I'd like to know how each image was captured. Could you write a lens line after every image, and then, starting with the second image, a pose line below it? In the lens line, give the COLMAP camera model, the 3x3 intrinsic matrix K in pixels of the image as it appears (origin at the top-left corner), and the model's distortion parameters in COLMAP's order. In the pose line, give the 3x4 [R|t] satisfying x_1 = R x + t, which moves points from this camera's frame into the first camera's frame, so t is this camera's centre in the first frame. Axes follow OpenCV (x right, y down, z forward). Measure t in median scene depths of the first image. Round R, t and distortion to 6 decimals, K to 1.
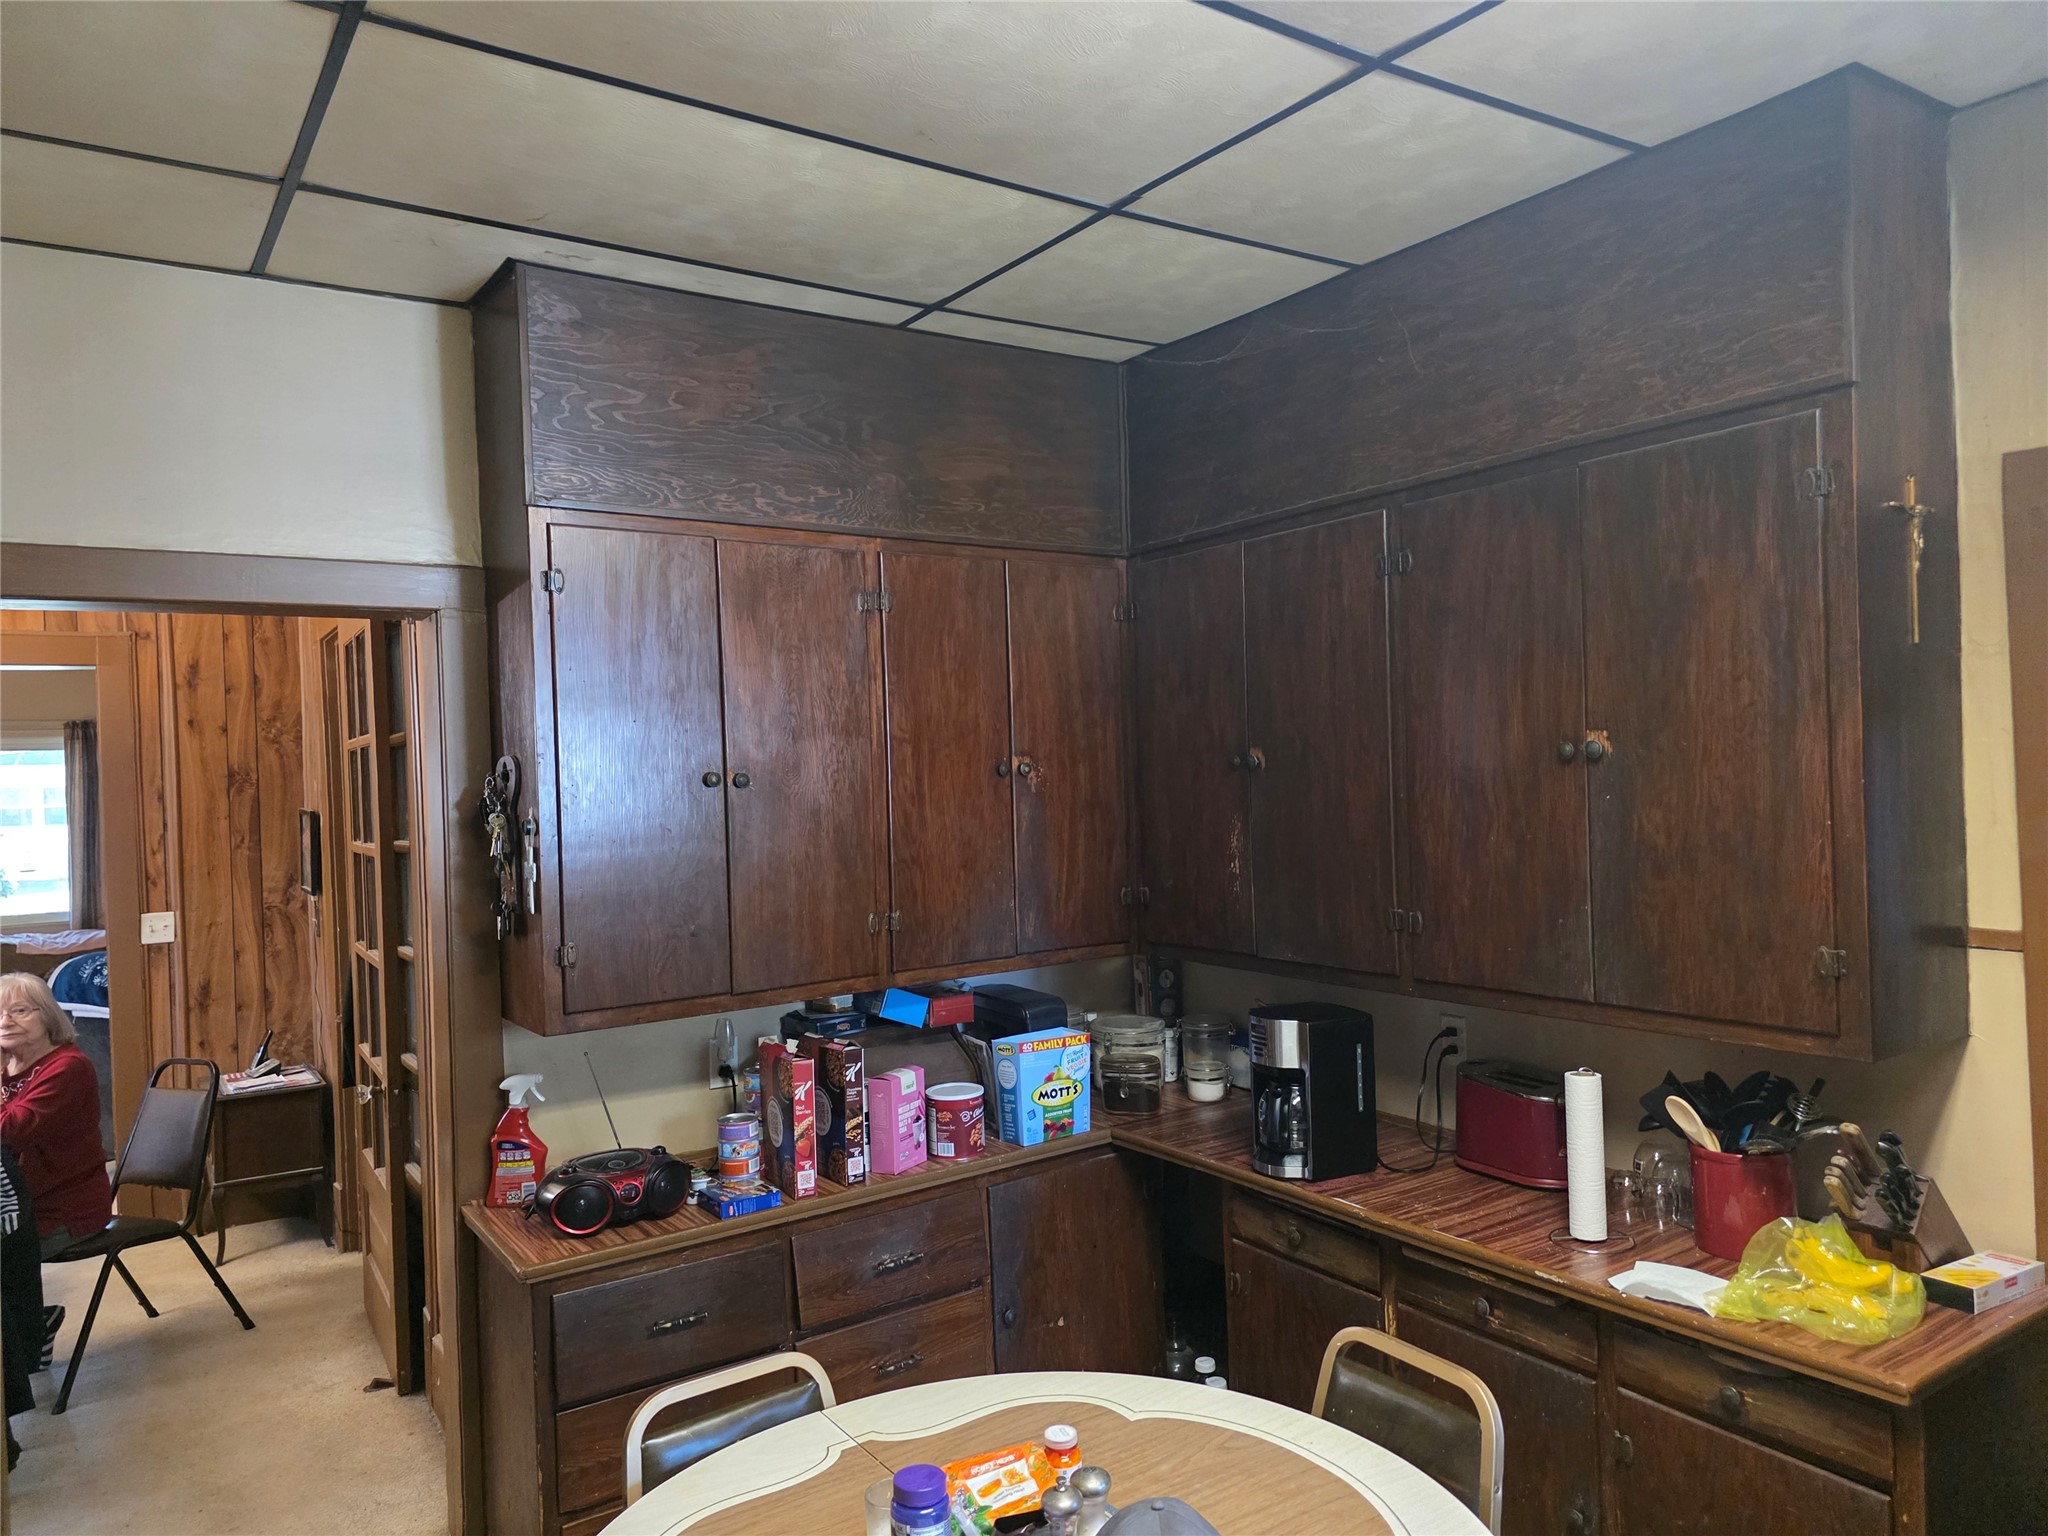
lens RADIAL K [[1398.7, 0, 1024.8], [0, 1398.7, 781.1], [0, 0, 1]] dist [0.073590, -0.062530]
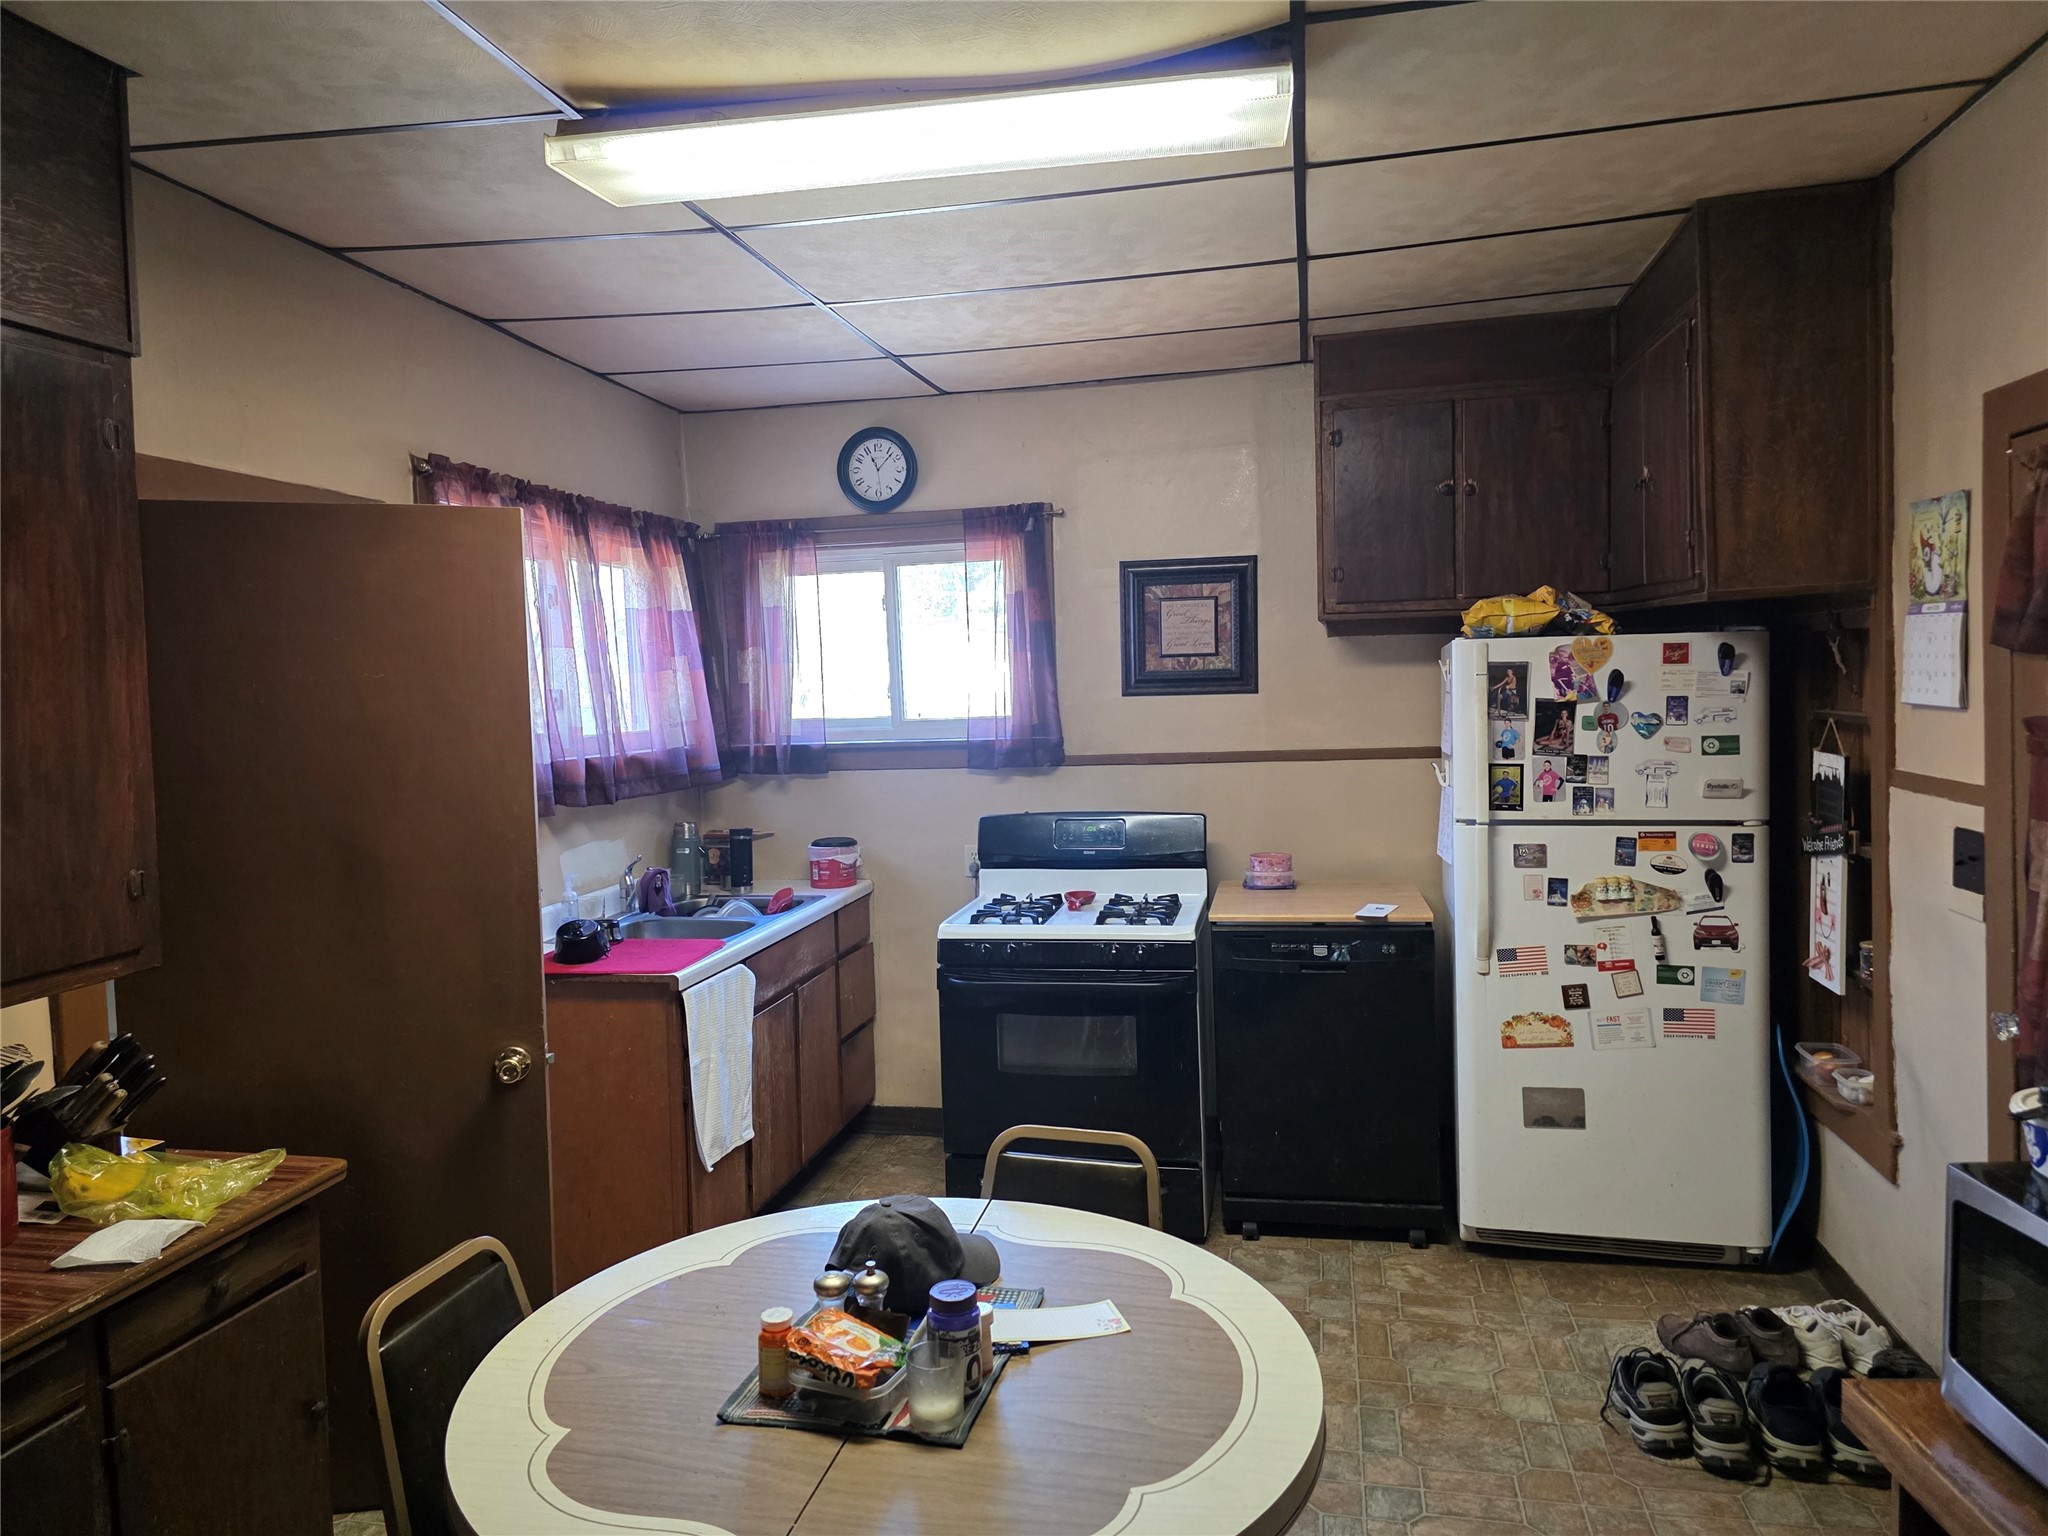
lens RADIAL K [[1398.7, 0, 1028.5], [0, 1398.7, 757.9], [0, 0, 1]] dist [0.073590, -0.062530]
pose [[-0.709655, 0.004242, 0.704537, -0.616734], [0.049357, 0.997824, 0.043707, 0.016560], [-0.702819, 0.065791, -0.708320, 1.166429]]
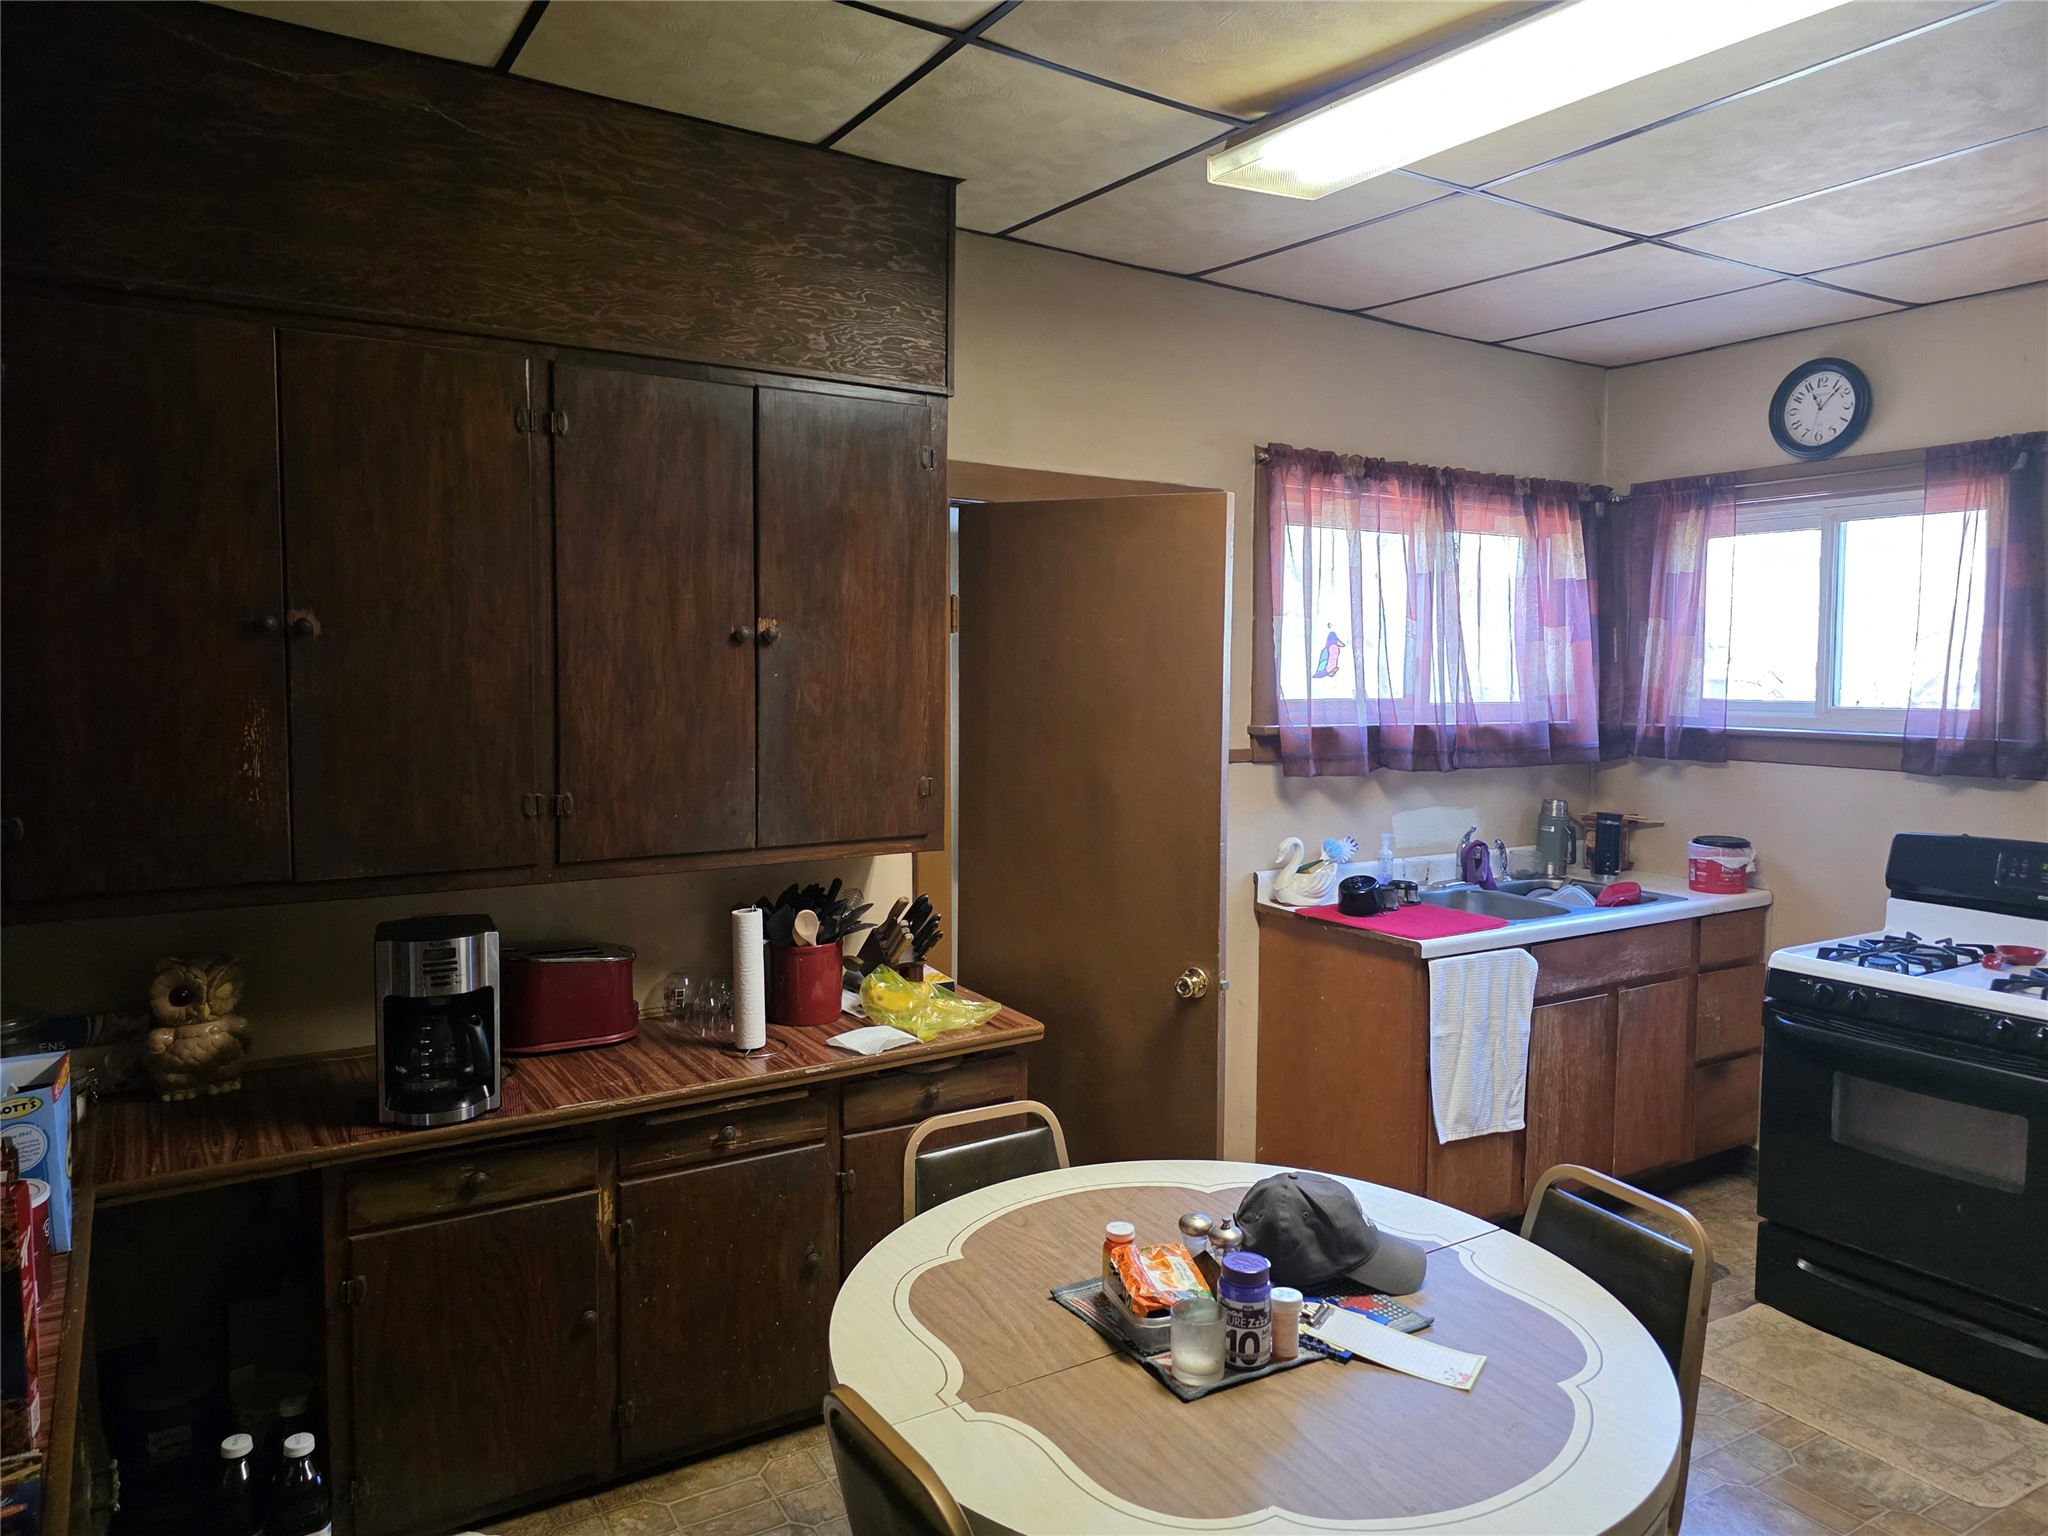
lens RADIAL K [[1398.7, 0, 1032.6], [0, 1398.7, 760.7], [0, 0, 1]] dist [0.073590, -0.062530]
pose [[0.016971, -0.050200, 0.998595, -0.801941], [-0.004581, 0.998724, 0.050284, 0.023832], [-0.999845, -0.005428, 0.016719, 0.785367]]
